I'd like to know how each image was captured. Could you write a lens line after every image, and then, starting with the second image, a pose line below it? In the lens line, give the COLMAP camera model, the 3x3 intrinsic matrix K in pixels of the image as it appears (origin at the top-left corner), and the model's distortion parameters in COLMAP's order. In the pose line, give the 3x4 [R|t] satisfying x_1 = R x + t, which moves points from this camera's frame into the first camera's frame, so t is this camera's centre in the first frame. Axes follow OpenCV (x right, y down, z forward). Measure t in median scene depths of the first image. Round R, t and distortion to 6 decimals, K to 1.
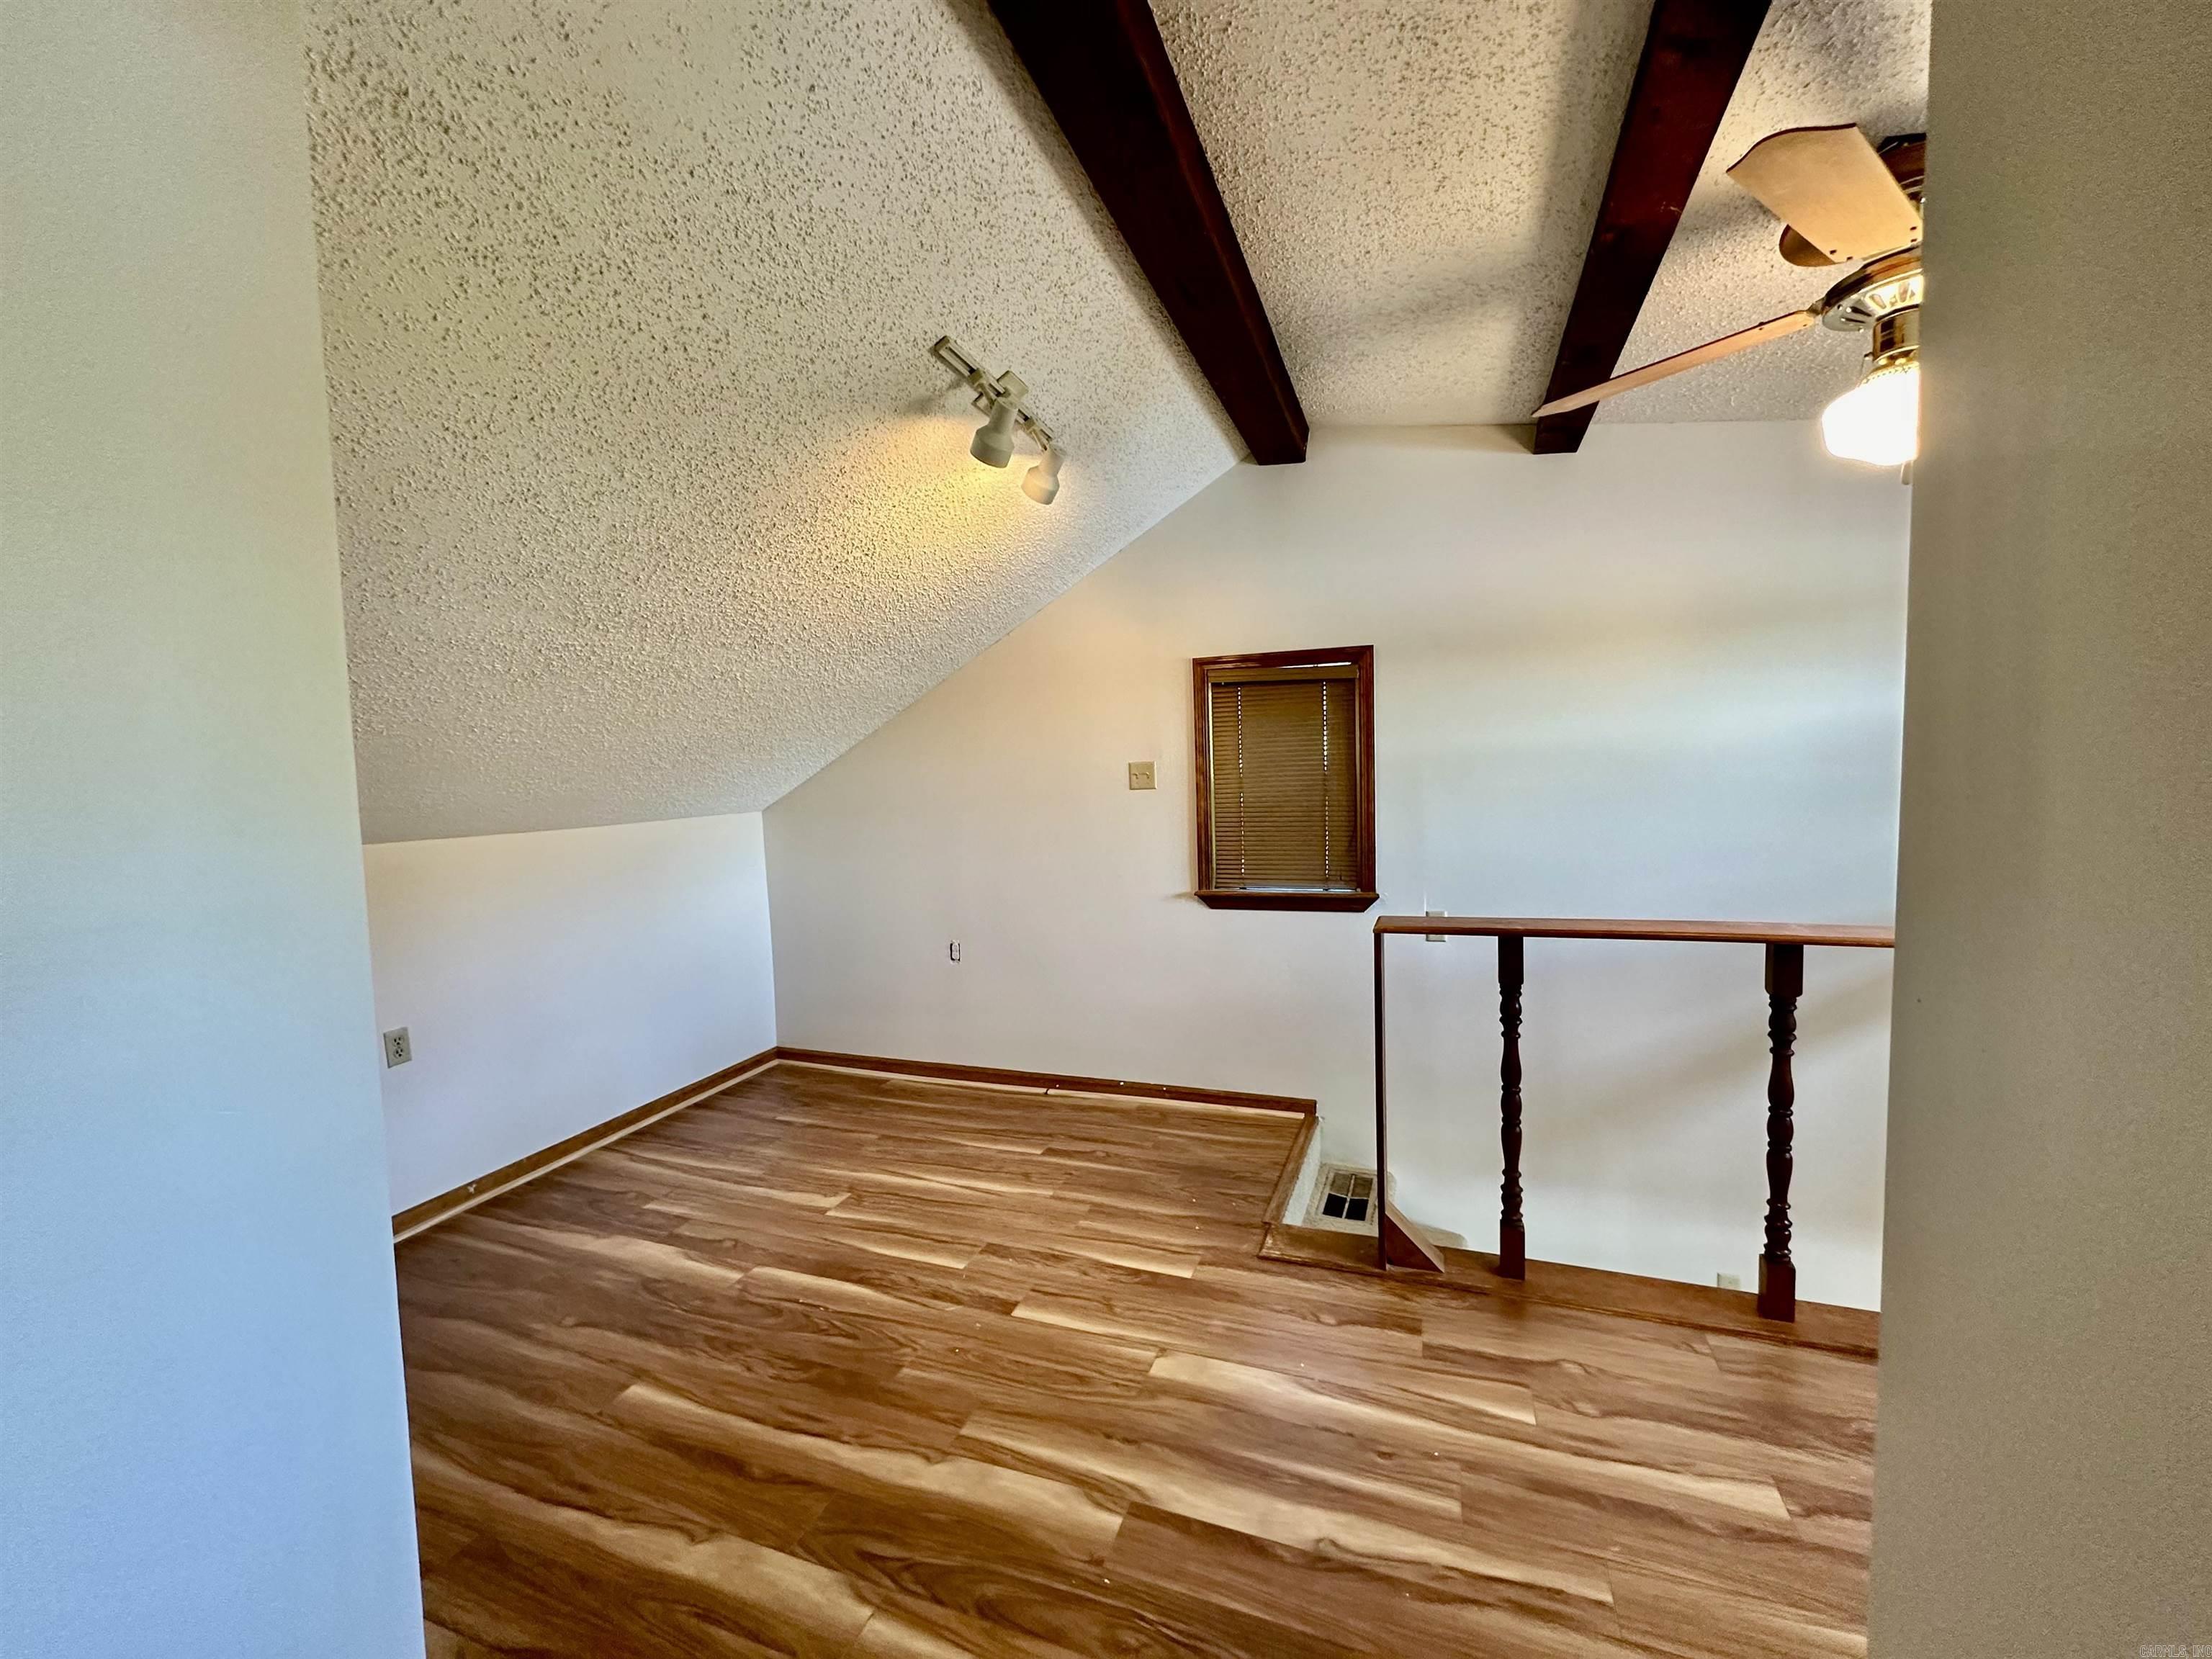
lens RADIAL K [[880.1, 0, 1101.9], [0, 880.1, 830.0], [0, 0, 1]] dist [-0.003365, 0.000421]
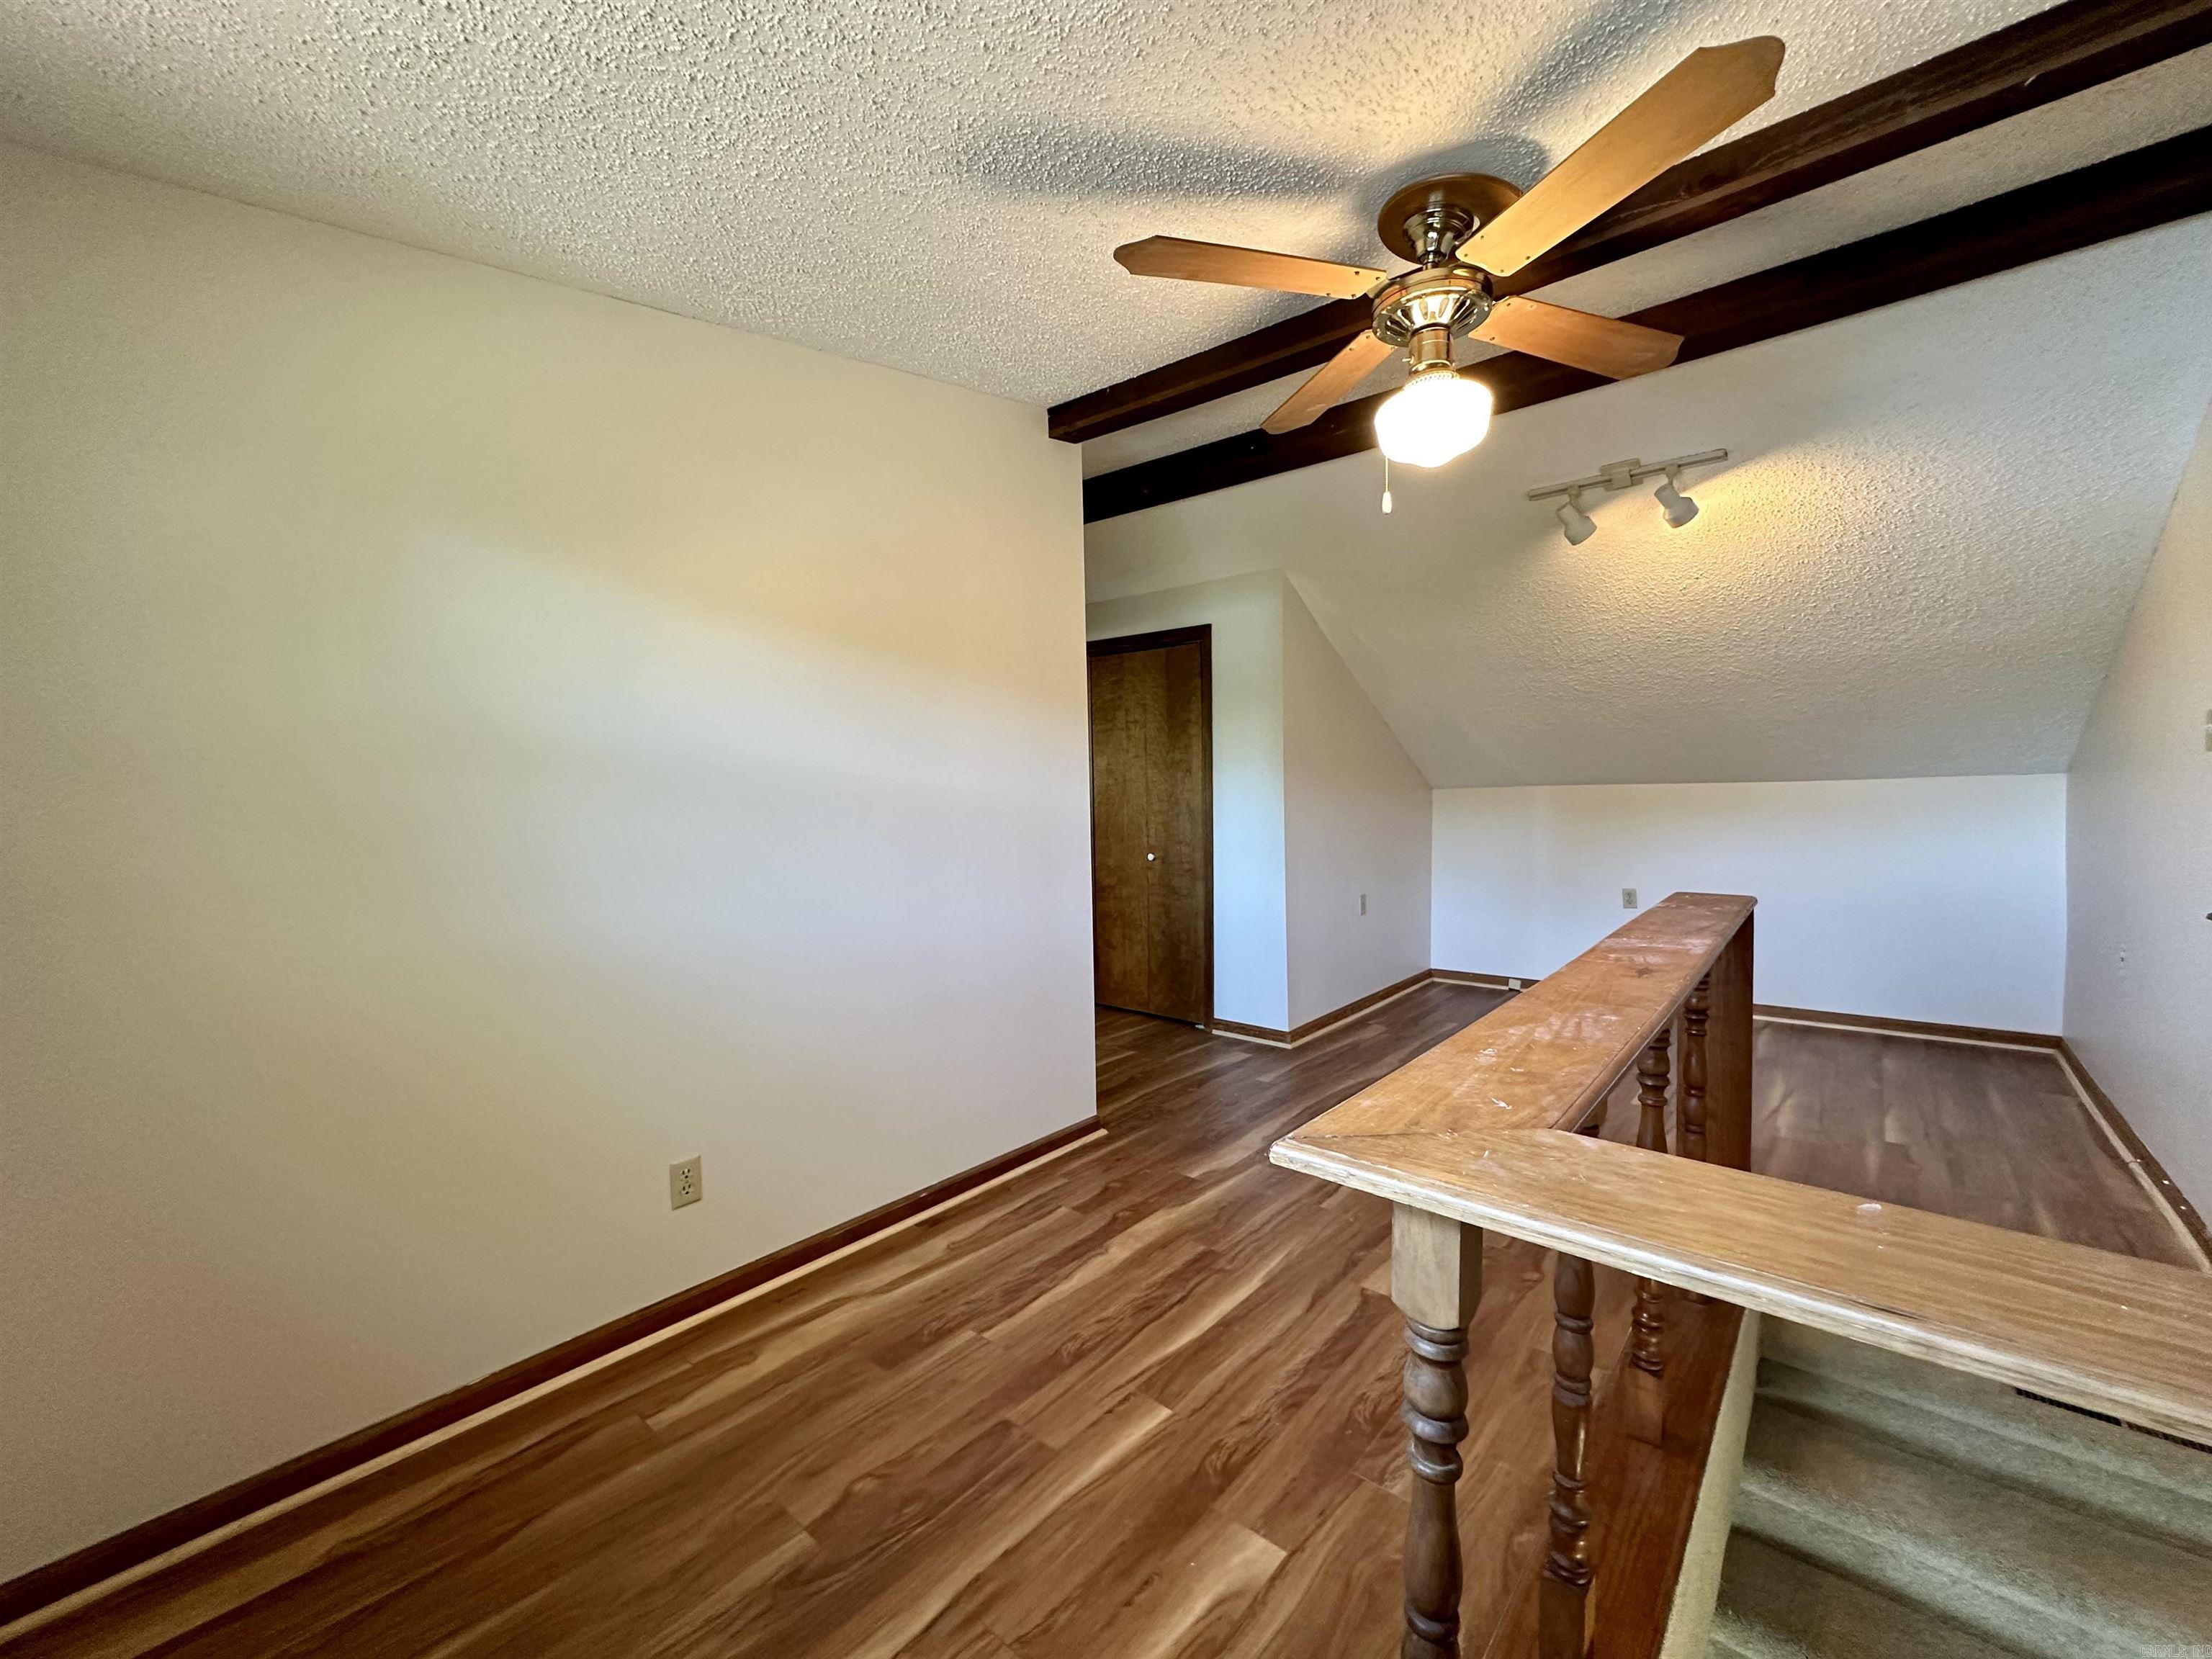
lens RADIAL K [[880.1, 0, 1101.9], [0, 880.1, 830.0], [0, 0, 1]] dist [-0.003365, 0.000421]
pose [[-0.340959, 0.081939, -0.936500, 1.701133], [-0.028019, 0.994866, 0.097247, -0.049194], [0.939661, 0.059397, -0.336913, 0.807509]]
